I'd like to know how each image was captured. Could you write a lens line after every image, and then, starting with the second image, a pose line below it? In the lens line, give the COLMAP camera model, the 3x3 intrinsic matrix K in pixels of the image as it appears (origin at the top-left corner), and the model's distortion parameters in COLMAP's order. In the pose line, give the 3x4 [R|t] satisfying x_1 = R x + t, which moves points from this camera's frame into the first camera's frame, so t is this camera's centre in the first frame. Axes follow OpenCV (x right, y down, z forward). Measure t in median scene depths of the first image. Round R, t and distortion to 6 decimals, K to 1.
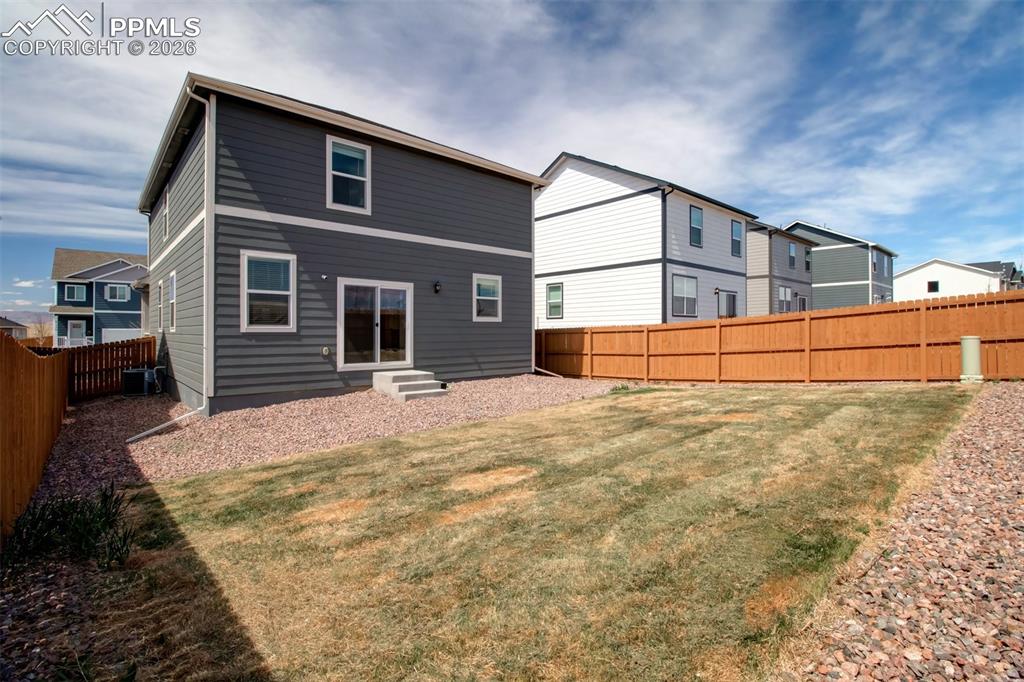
lens RADIAL K [[480.1, 0, 512.6], [0, 480.1, 334.8], [0, 0, 1]] dist [-0.003432, -0.003247]
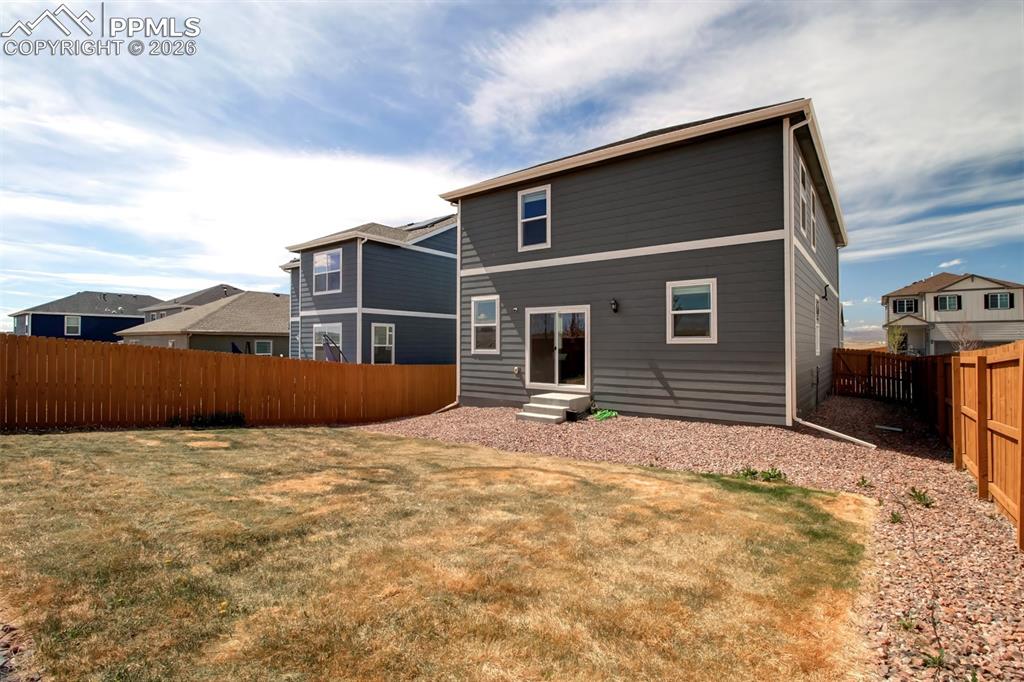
lens RADIAL K [[480.1, 0, 514.9], [0, 480.1, 342.0], [0, 0, 1]] dist [-0.003432, -0.003247]
pose [[0.192390, -0.008188, -0.981284, 0.782994], [-0.010462, 0.999891, -0.010394, -0.024233], [0.981263, 0.012266, 0.192283, 0.747140]]
